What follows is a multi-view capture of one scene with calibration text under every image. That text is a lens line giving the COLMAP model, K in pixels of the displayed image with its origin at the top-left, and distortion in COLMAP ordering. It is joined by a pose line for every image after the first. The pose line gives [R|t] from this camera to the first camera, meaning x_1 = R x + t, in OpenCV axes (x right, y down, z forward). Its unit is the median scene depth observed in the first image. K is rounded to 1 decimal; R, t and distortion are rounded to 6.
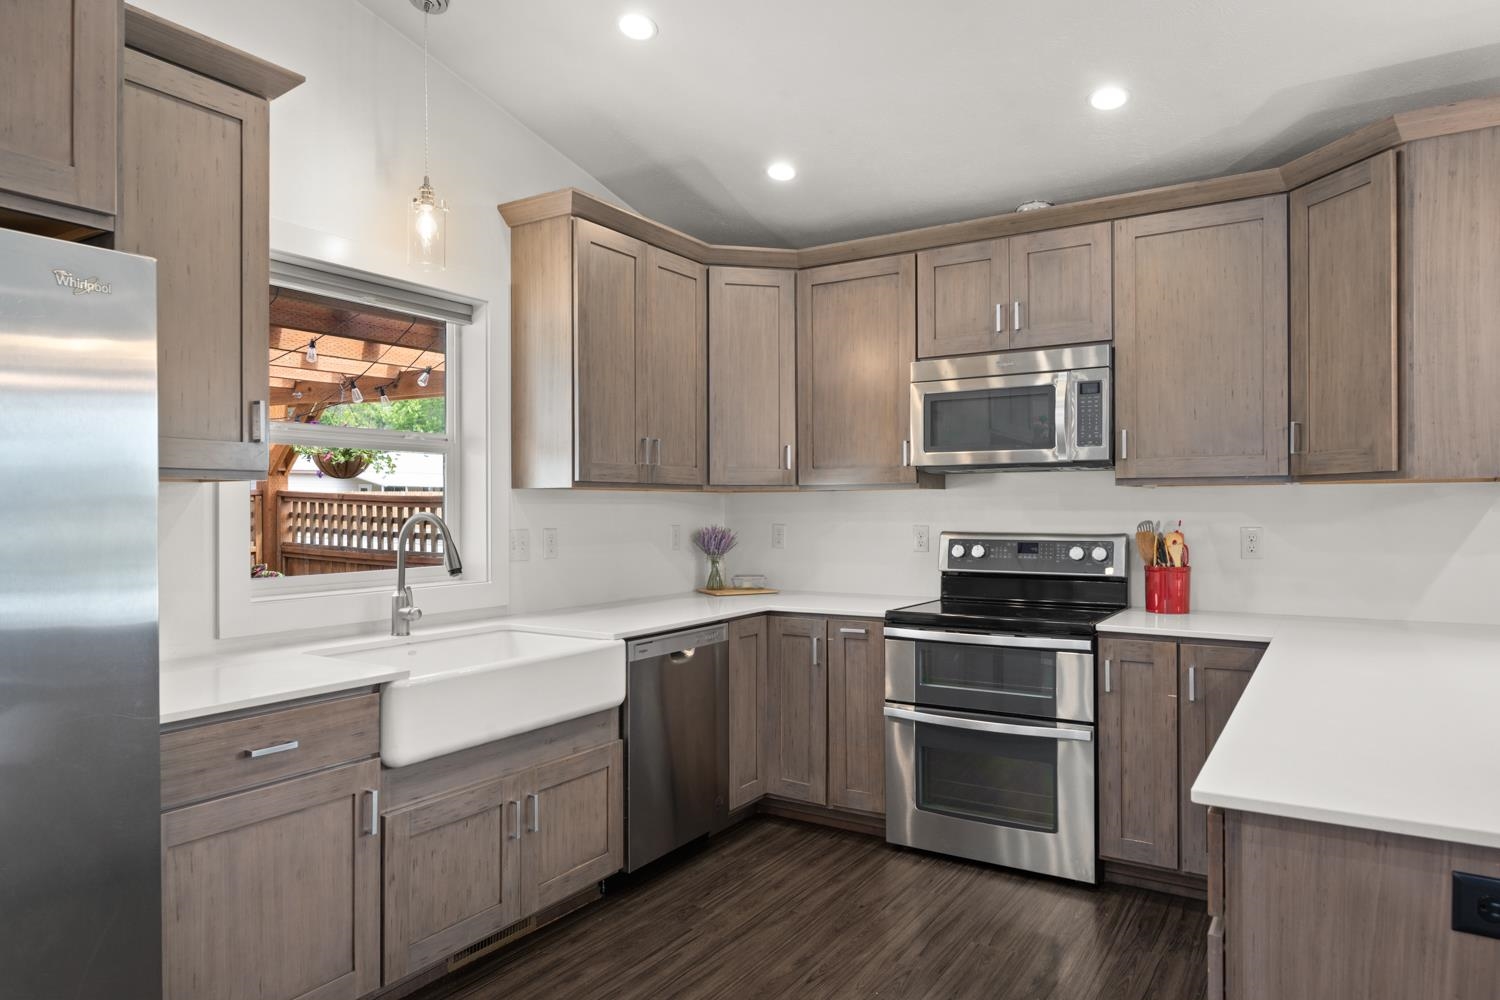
lens RADIAL K [[940.0, 0, 754.7], [0, 940.0, 503.1], [0, 0, 1]] dist [0.002309, 0.000959]
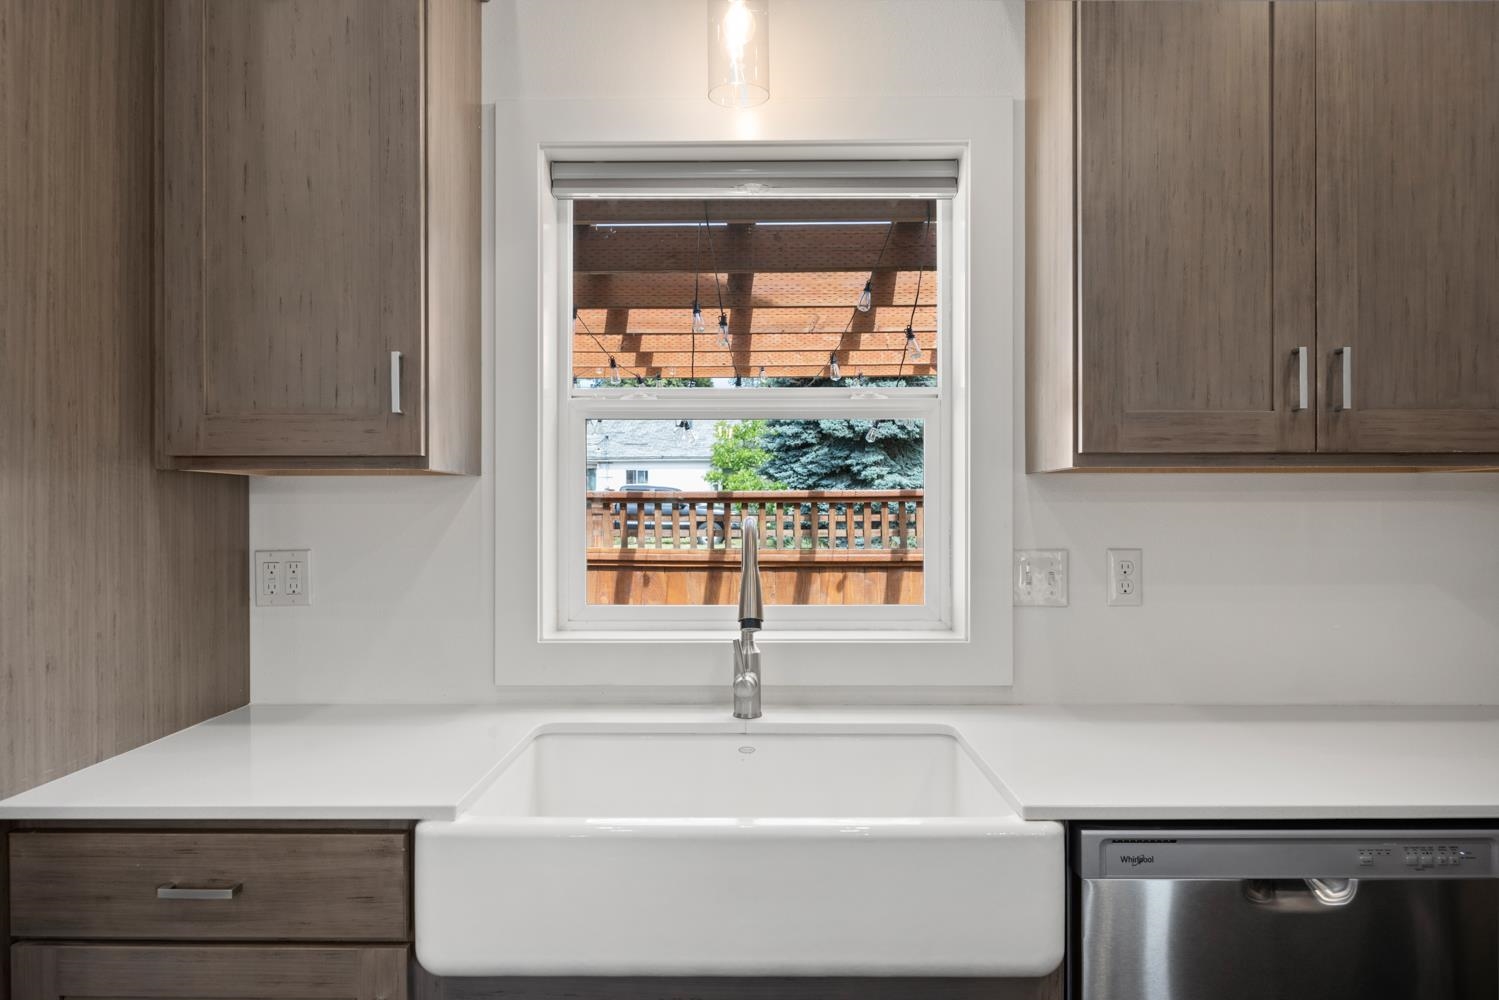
lens RADIAL K [[948.8, 0, 751.3], [0, 948.8, 513.3], [0, 0, 1]] dist [0.002225, -0.001066]
pose [[0.518772, 0.005243, -0.854896, 0.135254], [0.004452, 0.999951, 0.008834, 0.002128], [0.854901, -0.008389, 0.518723, 0.596985]]
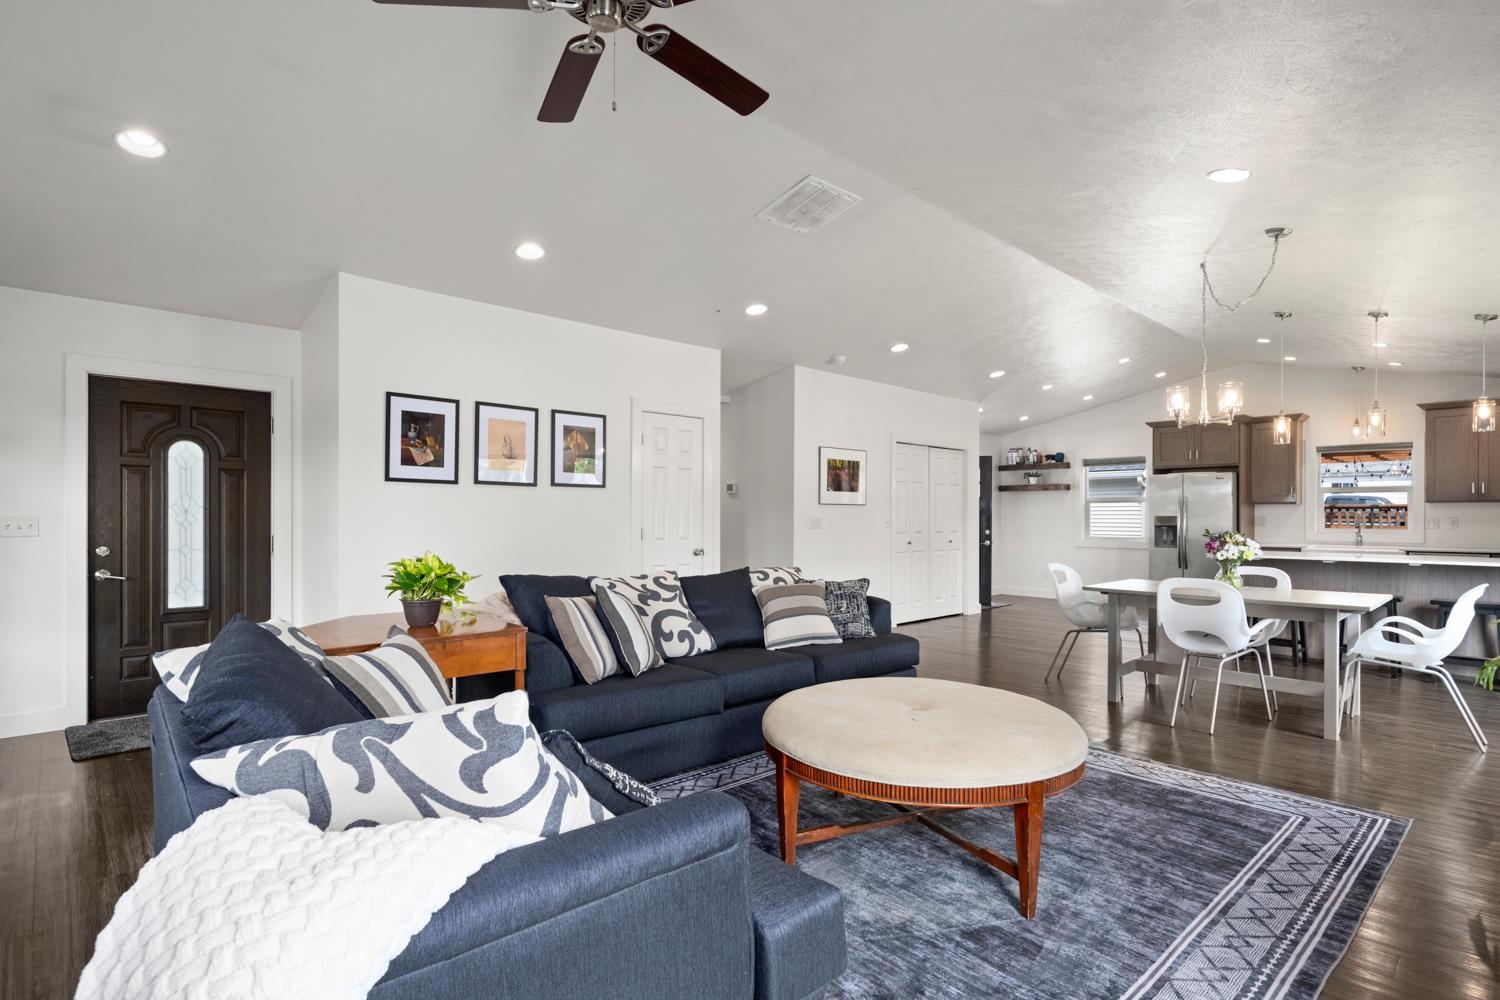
lens RADIAL K [[753.1, 0, 751.2], [0, 753.1, 515.5], [0, 0, 1]] dist [-0.005956, 0.000311]
pose [[-0.243332, 0.003341, -0.969937, 2.576680], [0.003657, 0.999990, 0.002527, 0.009197], [0.969936, -0.002933, -0.243341, -0.475765]]
